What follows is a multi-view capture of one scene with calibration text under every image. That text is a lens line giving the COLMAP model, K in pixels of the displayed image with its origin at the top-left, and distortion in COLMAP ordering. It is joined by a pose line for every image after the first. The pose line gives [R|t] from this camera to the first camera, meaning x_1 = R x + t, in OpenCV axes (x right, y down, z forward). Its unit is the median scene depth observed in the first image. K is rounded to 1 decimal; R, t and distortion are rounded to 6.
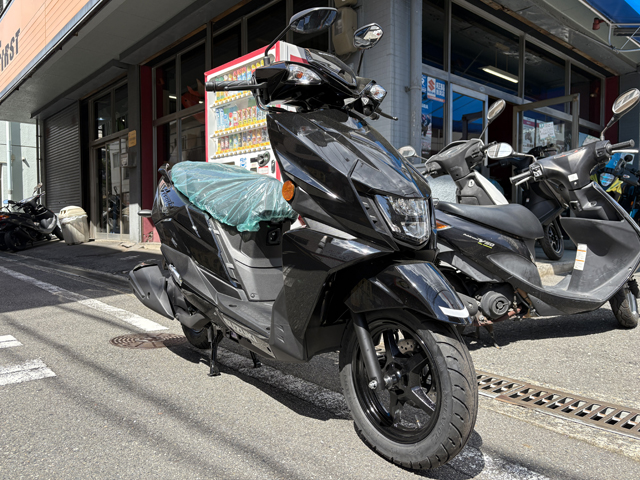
lens RADIAL K [[497.9, 0, 332.8], [0, 497.9, 241.7], [0, 0, 1]] dist [0.041226, -0.051698]
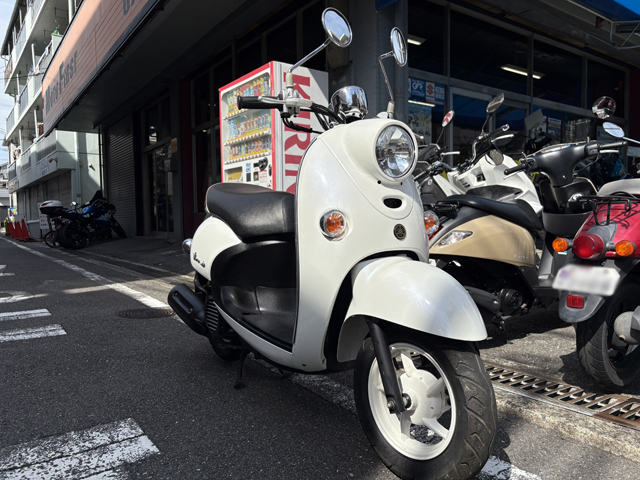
lens RADIAL K [[497.9, 0, 334.6], [0, 497.9, 240.5], [0, 0, 1]] dist [0.041226, -0.051698]
pose [[0.993792, -0.007522, -0.110997, 0.109323], [0.007799, 0.999967, 0.002068, 0.006819], [0.110978, -0.002921, 0.993819, -0.088662]]
